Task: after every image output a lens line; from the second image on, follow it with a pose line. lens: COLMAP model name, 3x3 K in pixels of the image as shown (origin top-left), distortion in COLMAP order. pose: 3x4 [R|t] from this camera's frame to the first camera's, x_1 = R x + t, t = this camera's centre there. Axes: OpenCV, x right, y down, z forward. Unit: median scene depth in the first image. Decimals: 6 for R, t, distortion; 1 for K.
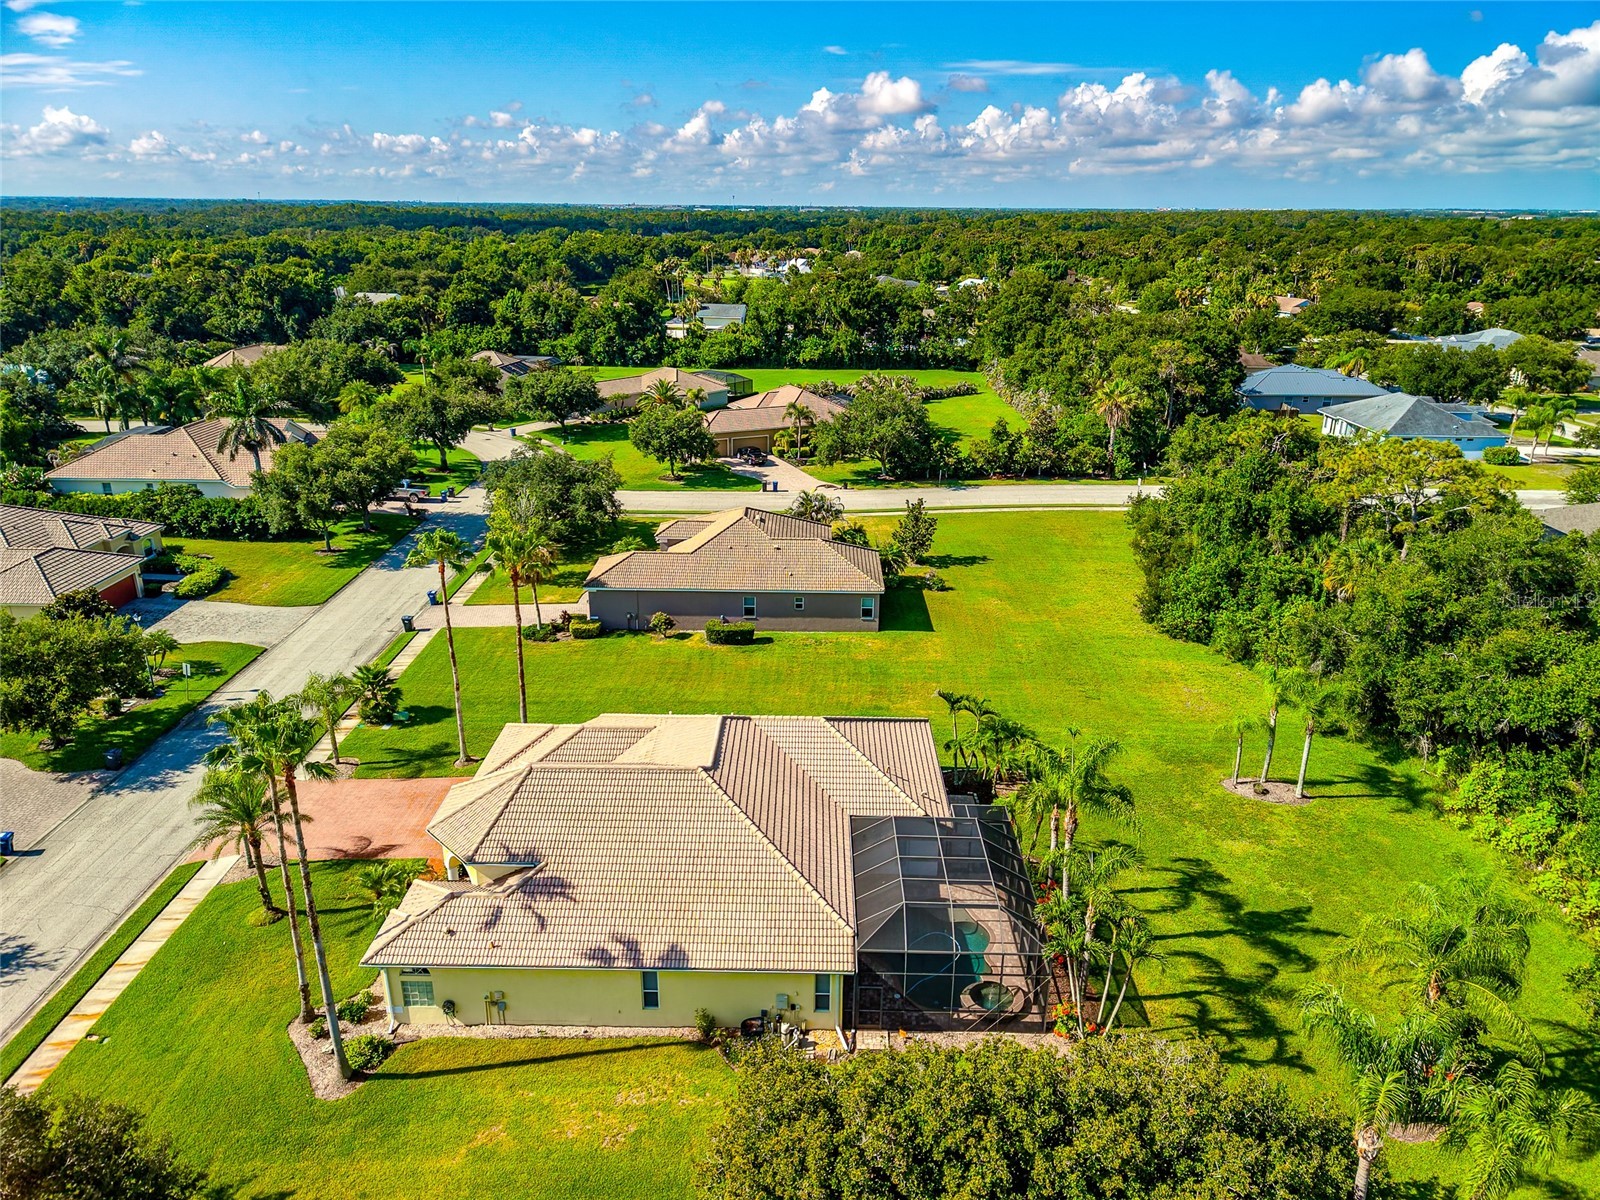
lens RADIAL K [[1075.8, 0, 819.3], [0, 1075.8, 604.3], [0, 0, 1]] dist [0.035742, -0.041964]
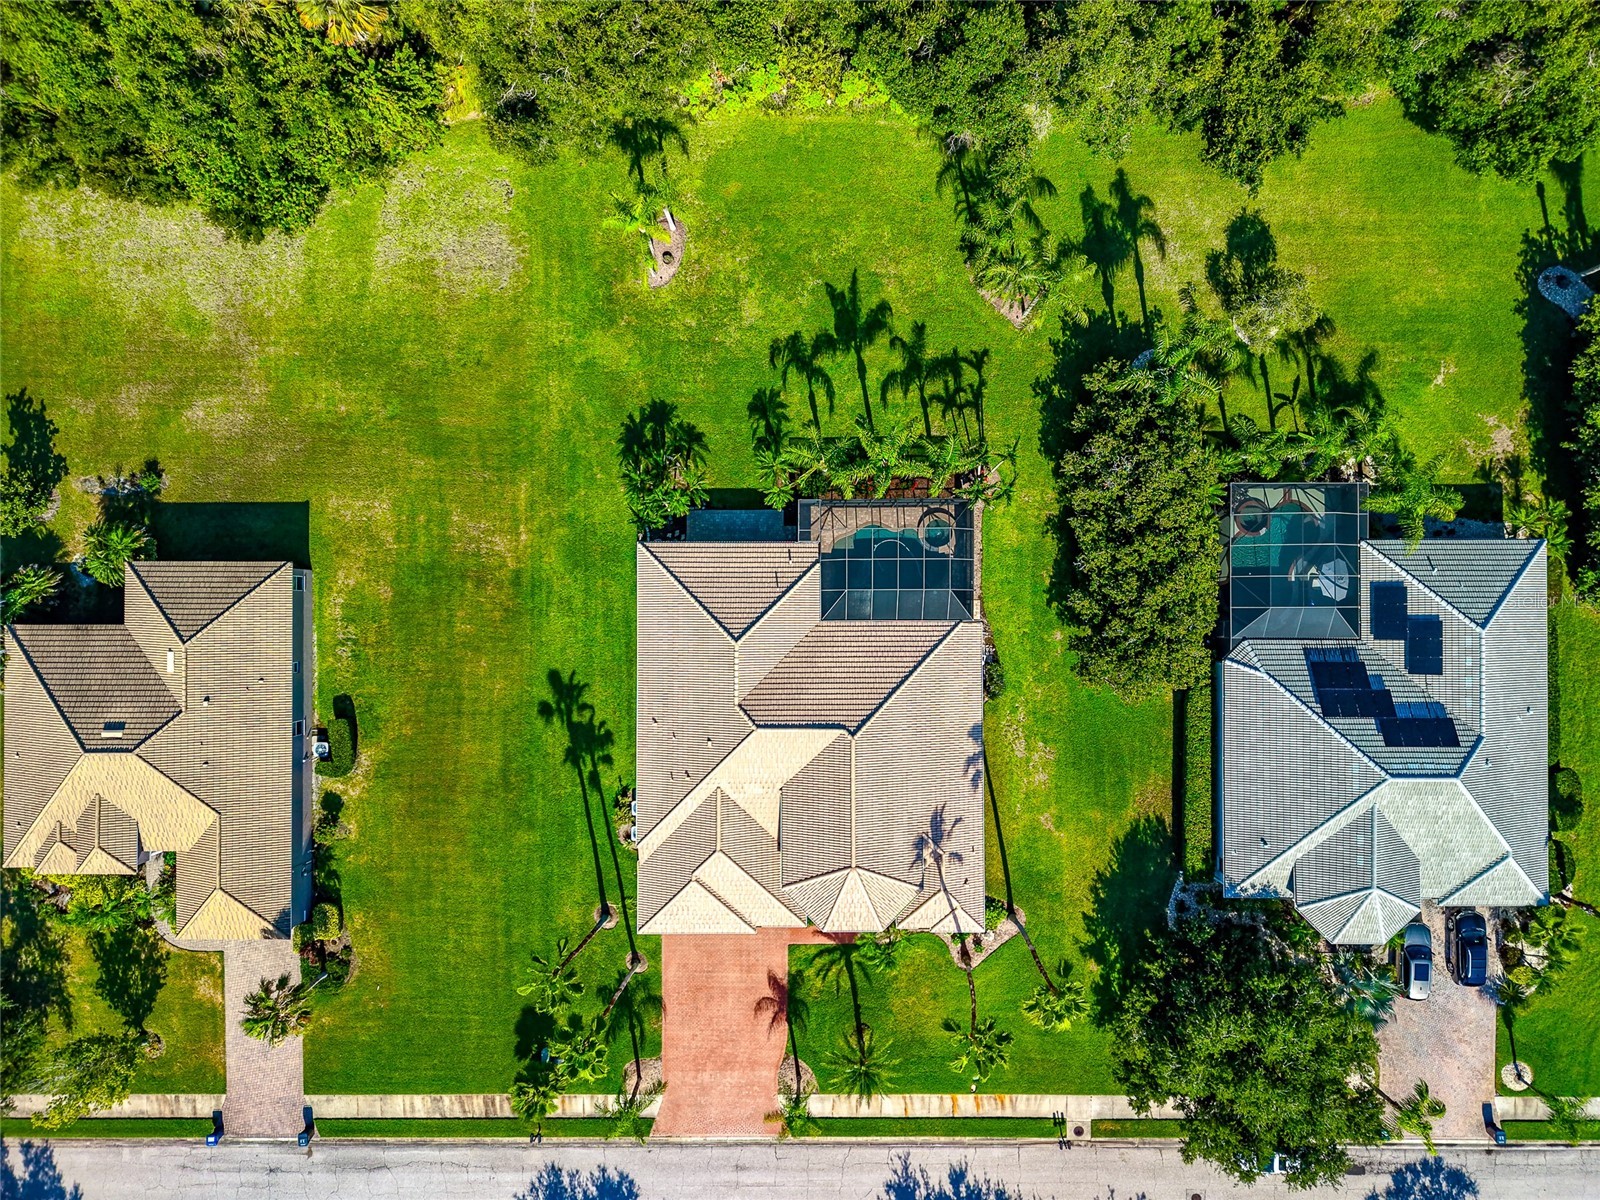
lens RADIAL K [[1075.8, 0, 802.2], [0, 1075.8, 611.1], [0, 0, 1]] dist [0.035742, -0.041964]
pose [[0.000185, -0.999972, 0.007423, 0.030642], [0.346667, 0.007027, 0.937962, -1.087851], [-0.937988, 0.002399, 0.346659, 0.597865]]
